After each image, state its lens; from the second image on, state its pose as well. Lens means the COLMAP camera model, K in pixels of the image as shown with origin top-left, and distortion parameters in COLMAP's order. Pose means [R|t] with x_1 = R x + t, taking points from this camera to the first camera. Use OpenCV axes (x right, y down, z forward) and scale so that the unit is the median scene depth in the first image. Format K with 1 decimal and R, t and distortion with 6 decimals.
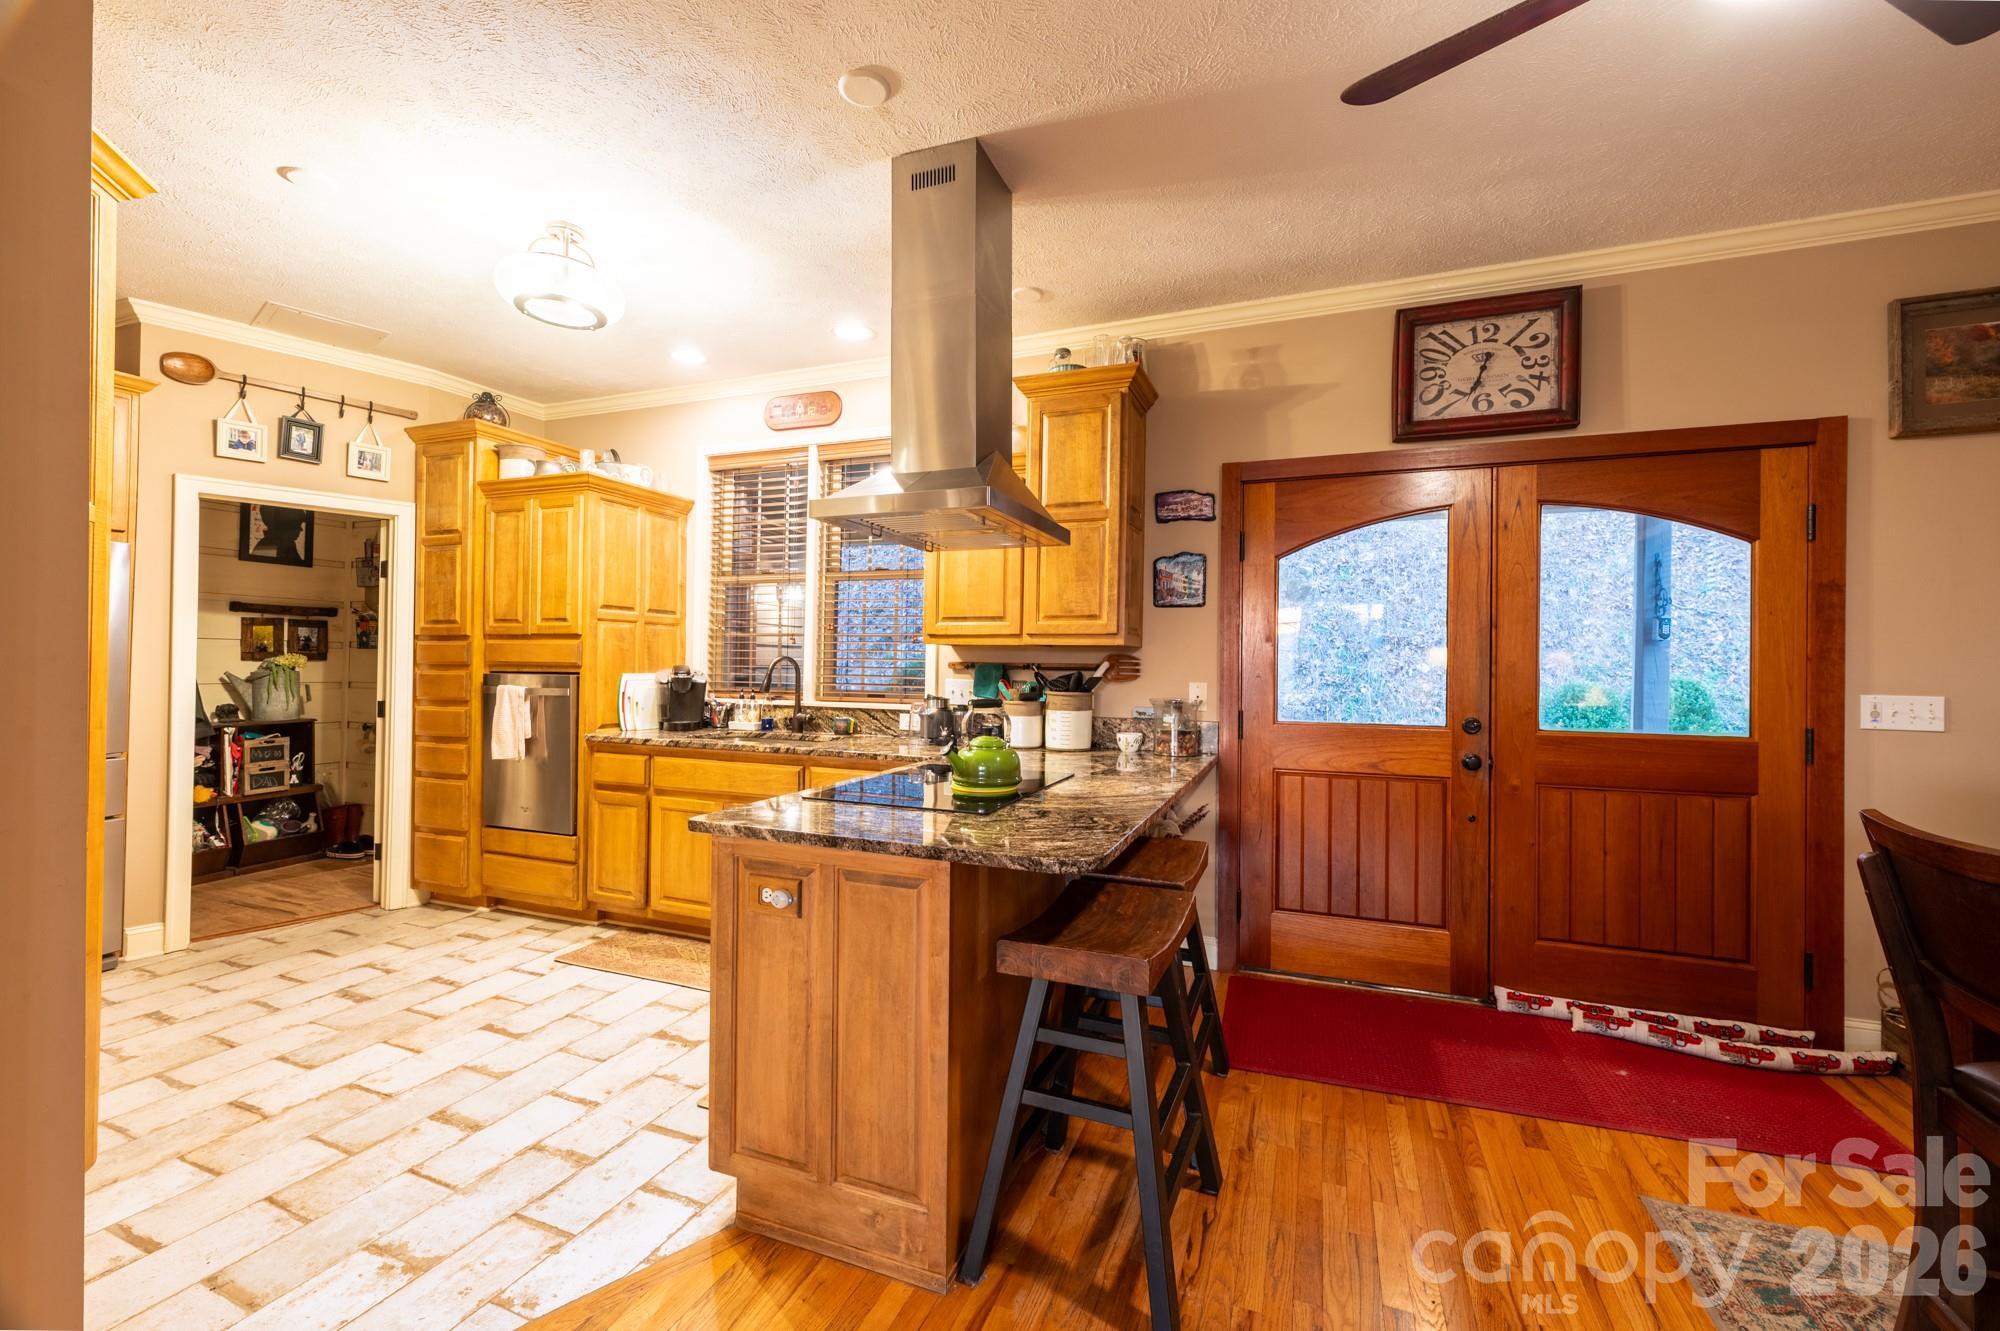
lens RADIAL K [[793.0, 0, 1005.7], [0, 793.0, 661.8], [0, 0, 1]] dist [0.000118, 0.000081]
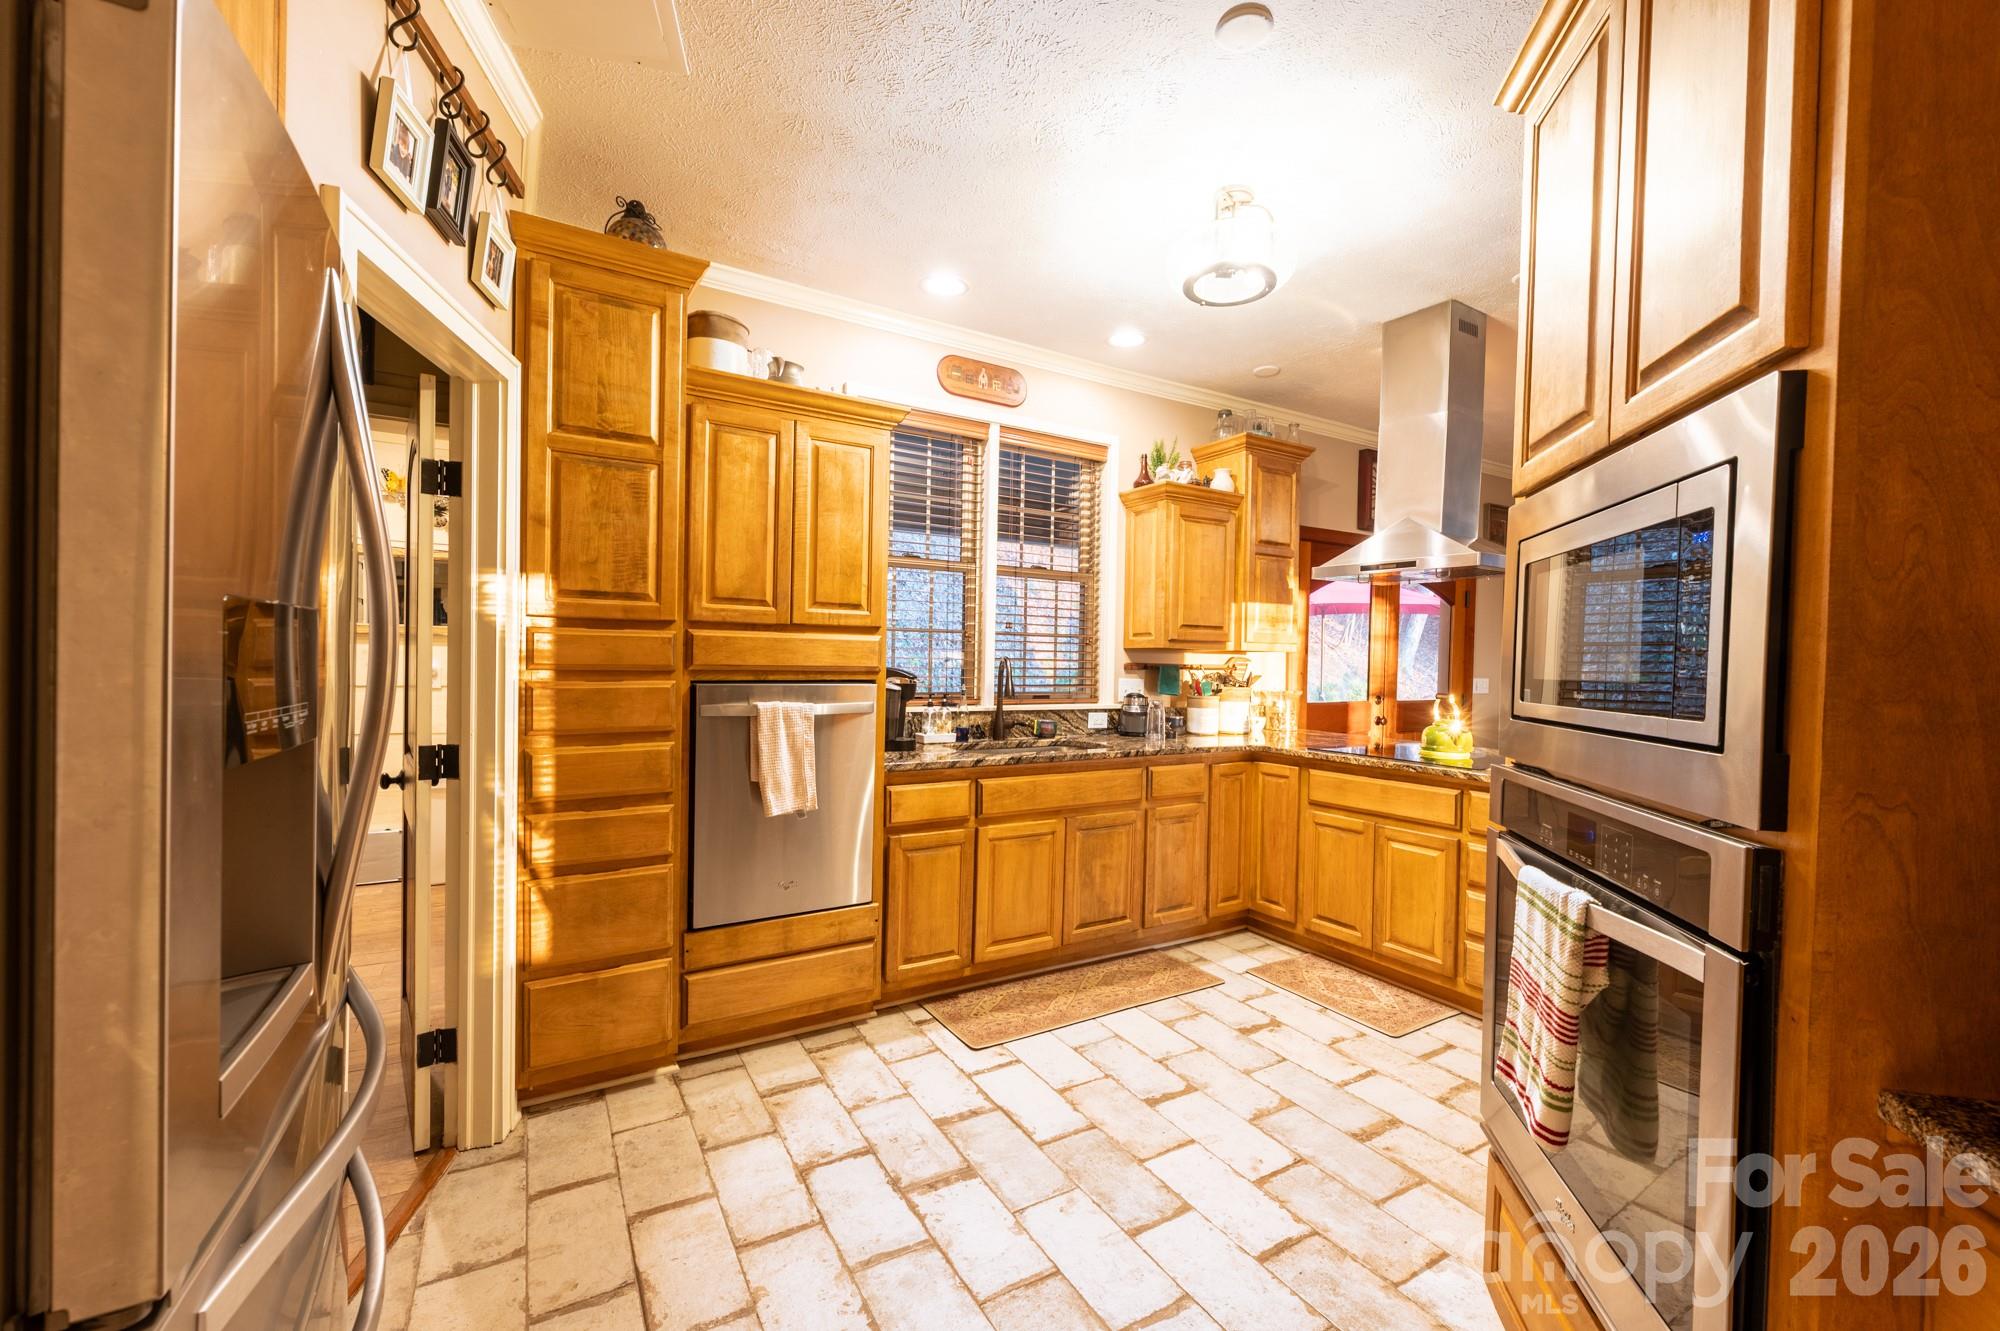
lens RADIAL K [[810.3, 0, 1004.8], [0, 810.3, 679.1], [0, 0, 1]] dist [-0.001178, -0.000058]
pose [[0.613221, -0.020271, 0.789651, -1.139375], [-0.010373, 0.999378, 0.033710, -0.014811], [-0.789844, -0.028863, 0.612629, 0.484983]]
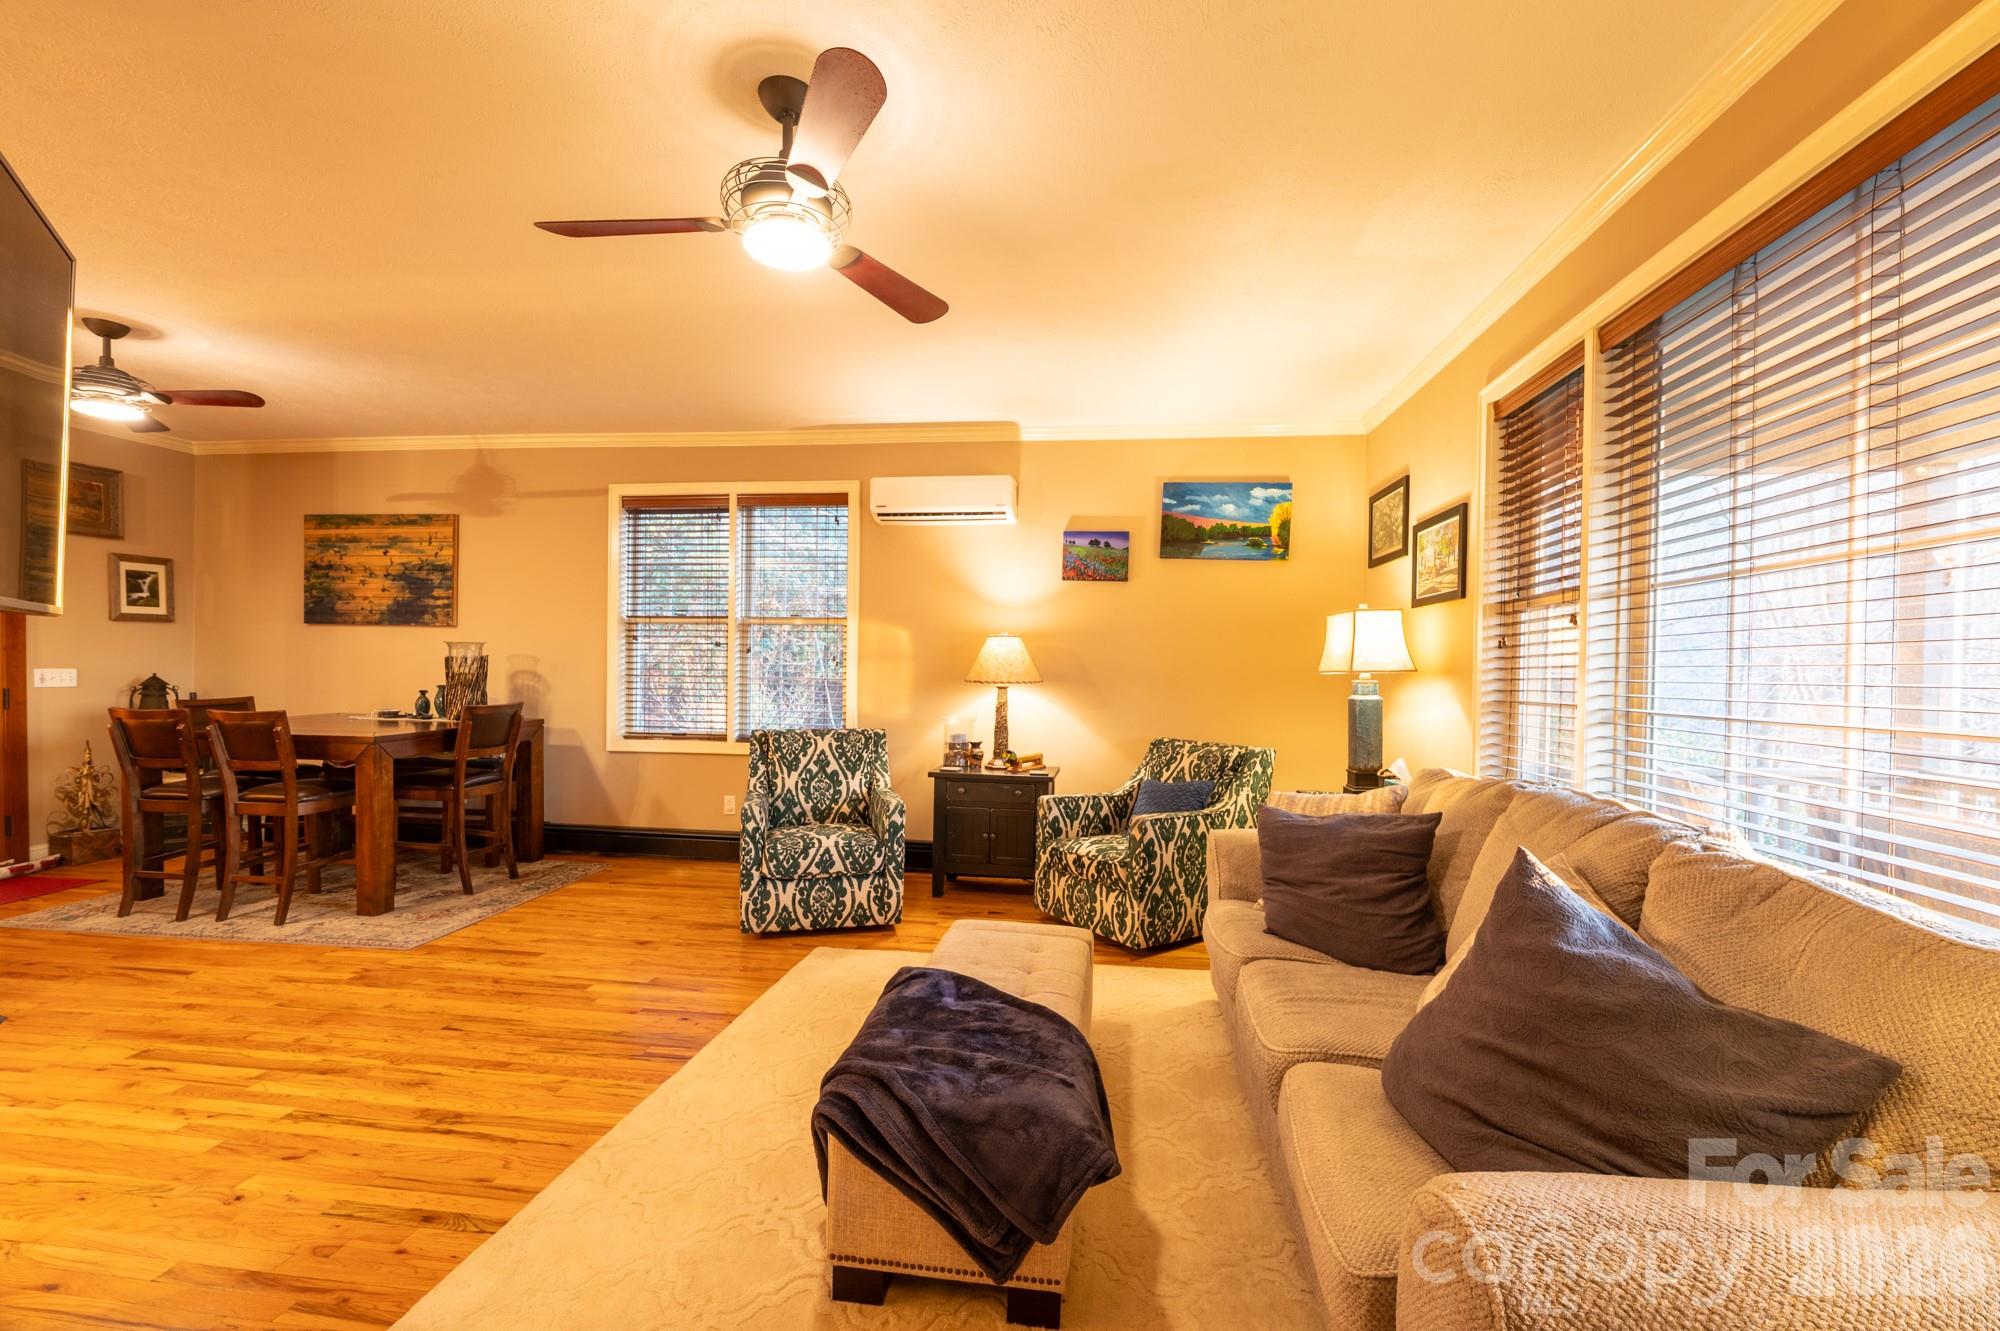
lens RADIAL K [[816.7, 0, 1011.2], [0, 816.7, 672.3], [0, 0, 1]] dist [0.001520, -0.000160]
pose [[-0.248794, -0.021978, 0.968307, -0.979337], [-0.011467, 0.999739, 0.019745, -0.010122], [-0.968489, -0.006192, -0.248981, -0.532200]]
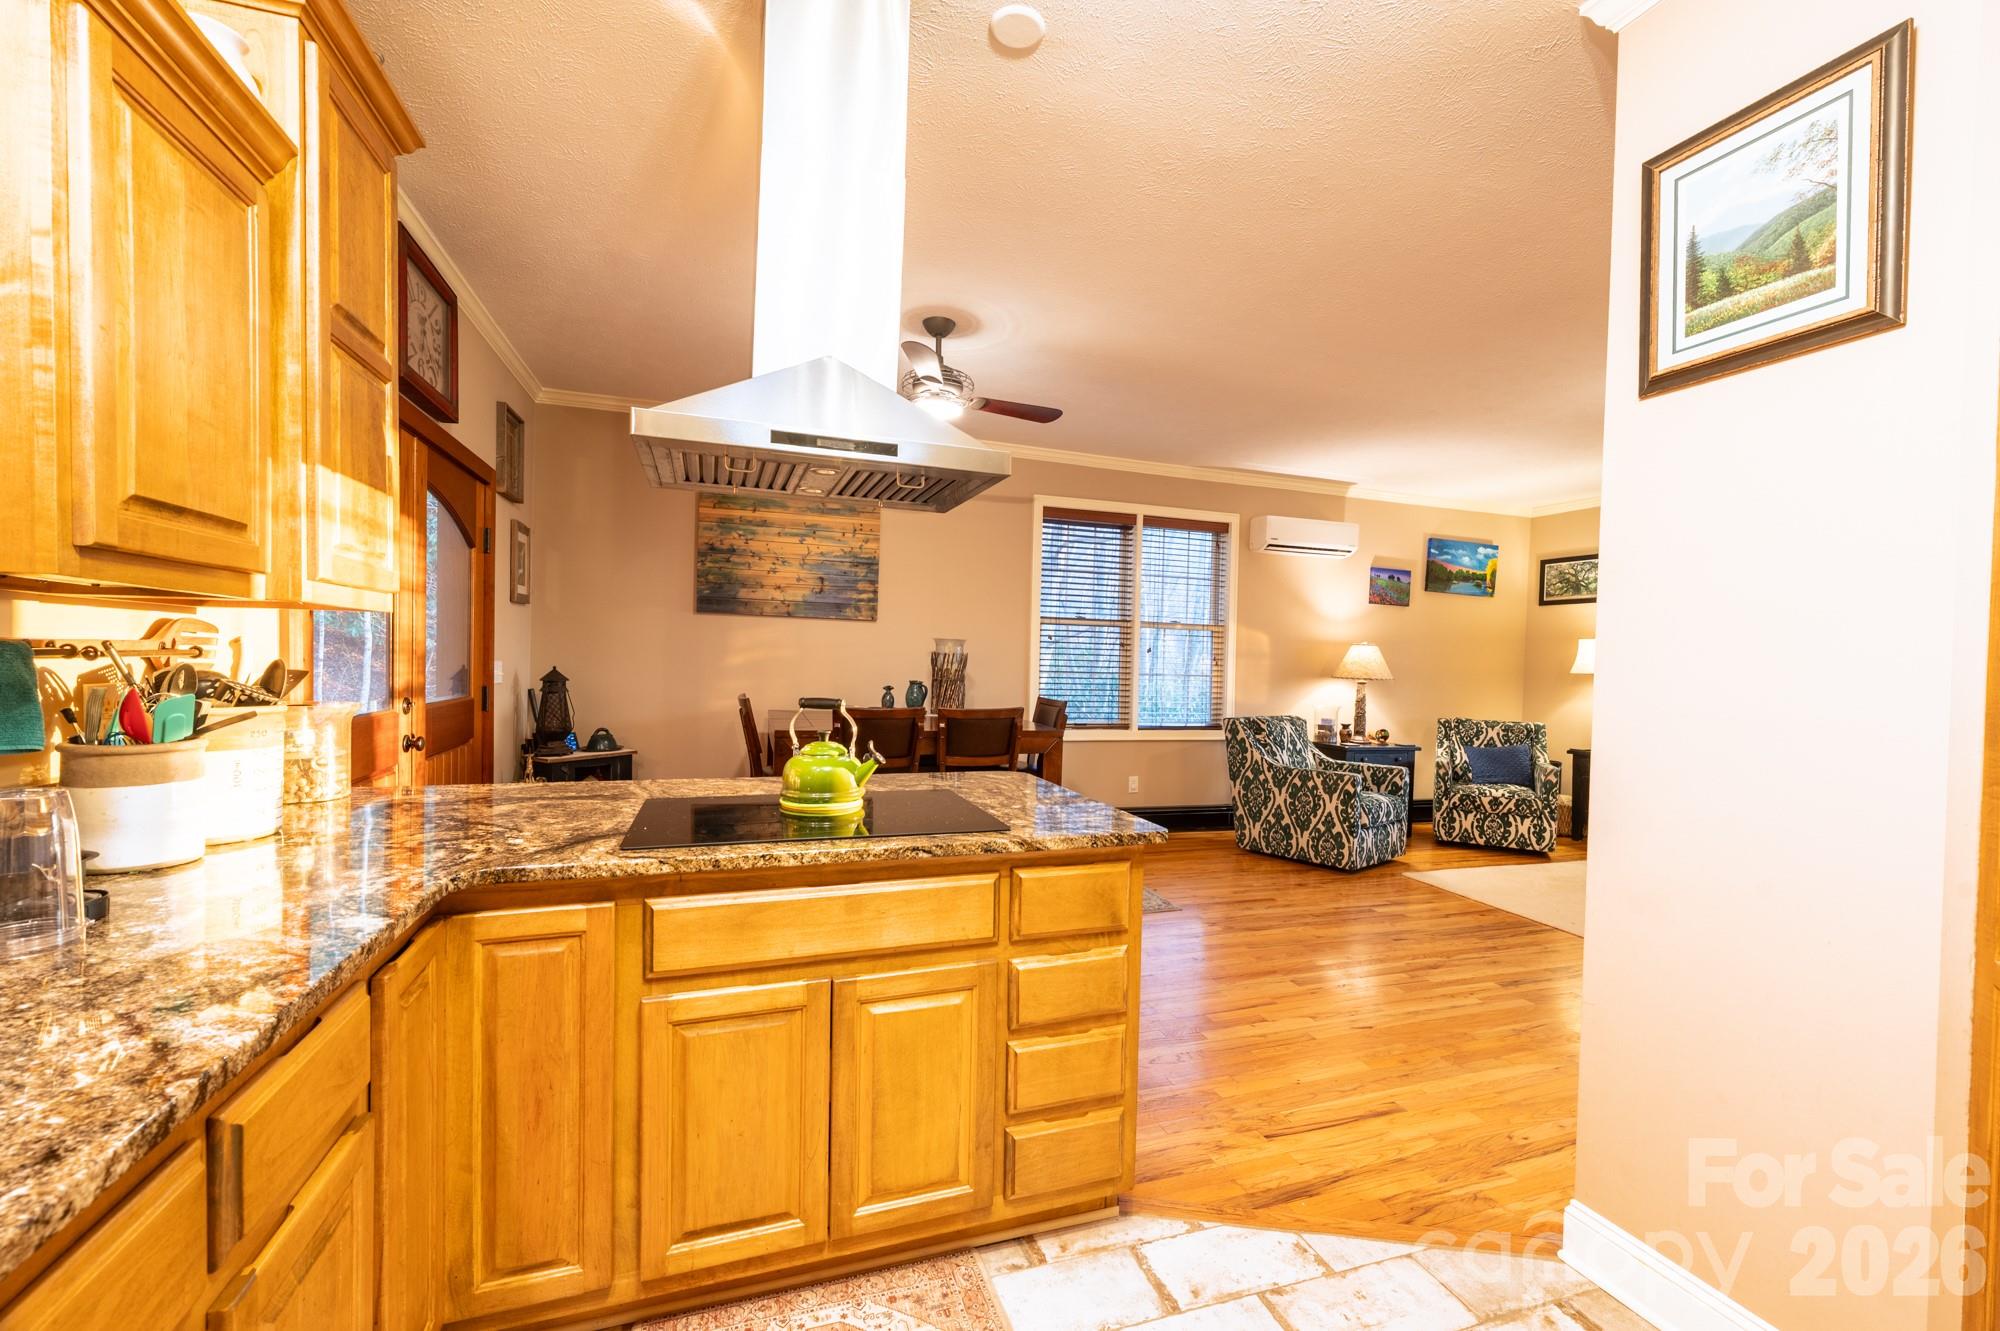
lens RADIAL K [[818.6, 0, 1011.8], [0, 818.6, 677.7], [0, 0, 1]] dist [-0.000205, -0.000079]
pose [[-0.649085, -0.044413, 0.759418, -0.537414], [-0.030239, 0.999012, 0.032579, -0.005913], [-0.760114, -0.001818, -0.649787, 0.940531]]
